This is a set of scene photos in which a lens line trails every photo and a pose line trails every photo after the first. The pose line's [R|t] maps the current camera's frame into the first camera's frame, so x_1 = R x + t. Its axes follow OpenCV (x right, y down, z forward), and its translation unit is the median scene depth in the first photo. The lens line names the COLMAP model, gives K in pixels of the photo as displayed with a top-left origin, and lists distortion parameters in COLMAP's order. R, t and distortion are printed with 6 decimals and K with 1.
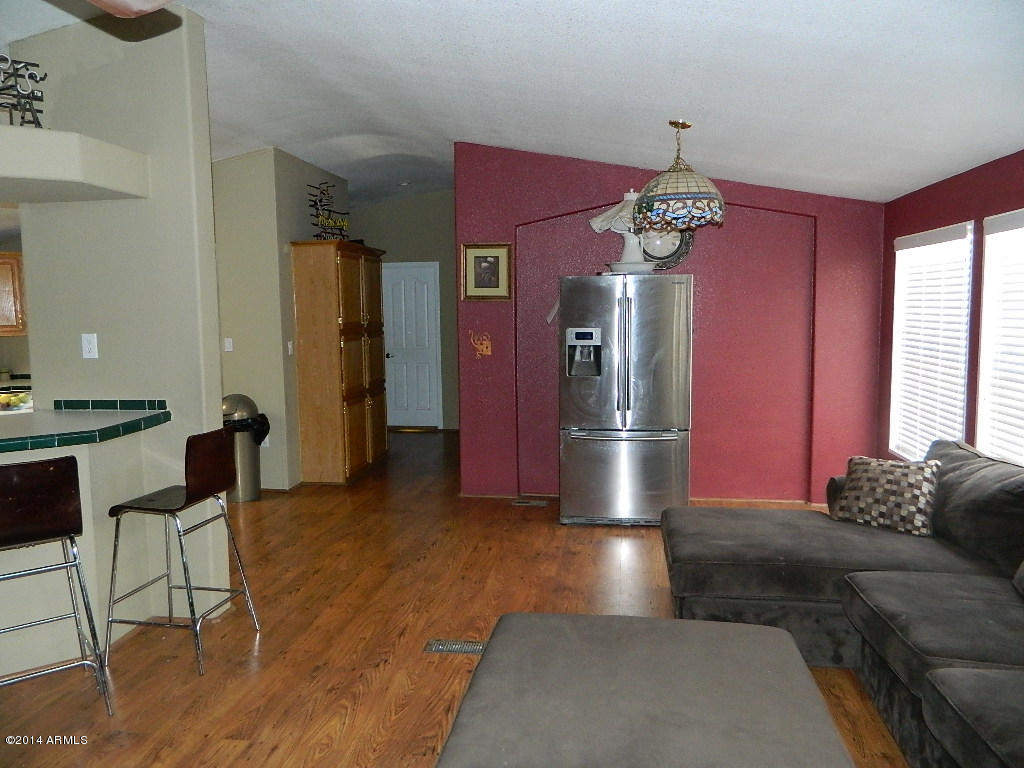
lens RADIAL K [[764.0, 0, 511.7], [0, 764.0, 382.6], [0, 0, 1]] dist [0.005998, -0.002428]
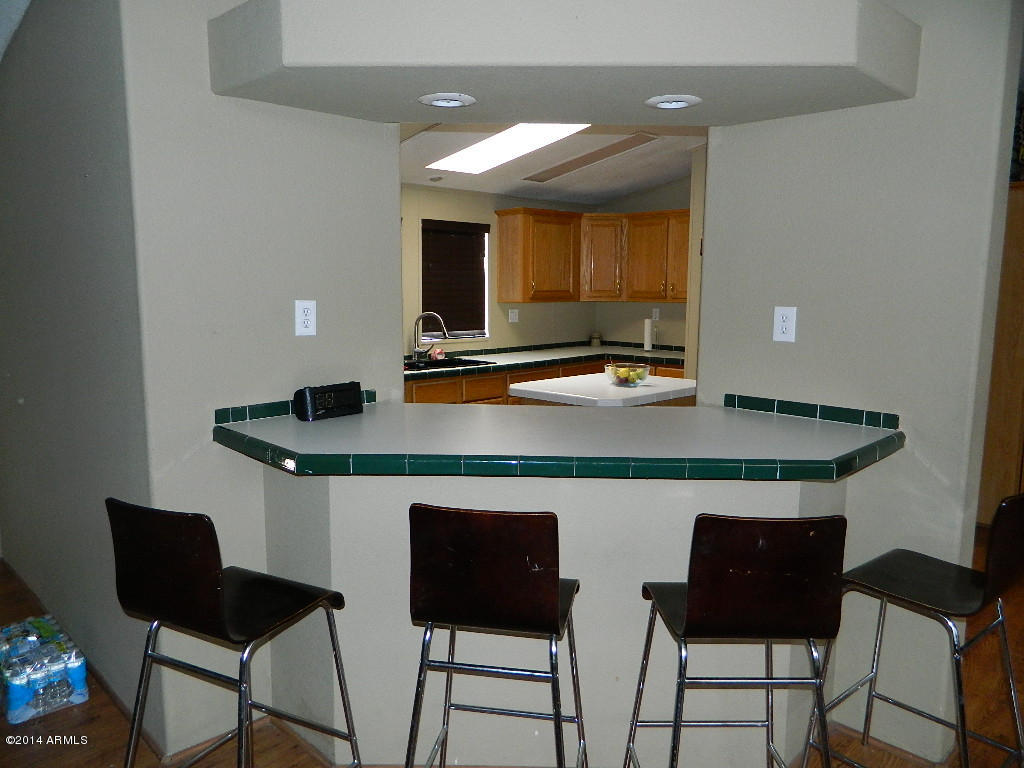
lens RADIAL K [[764.0, 0, 510.2], [0, 764.0, 384.8], [0, 0, 1]] dist [0.005998, -0.002428]
pose [[0.800317, 0.103158, -0.590636, -0.330438], [-0.080295, 0.994655, 0.064921, -0.017579], [0.594176, -0.004532, 0.804322, 0.278703]]
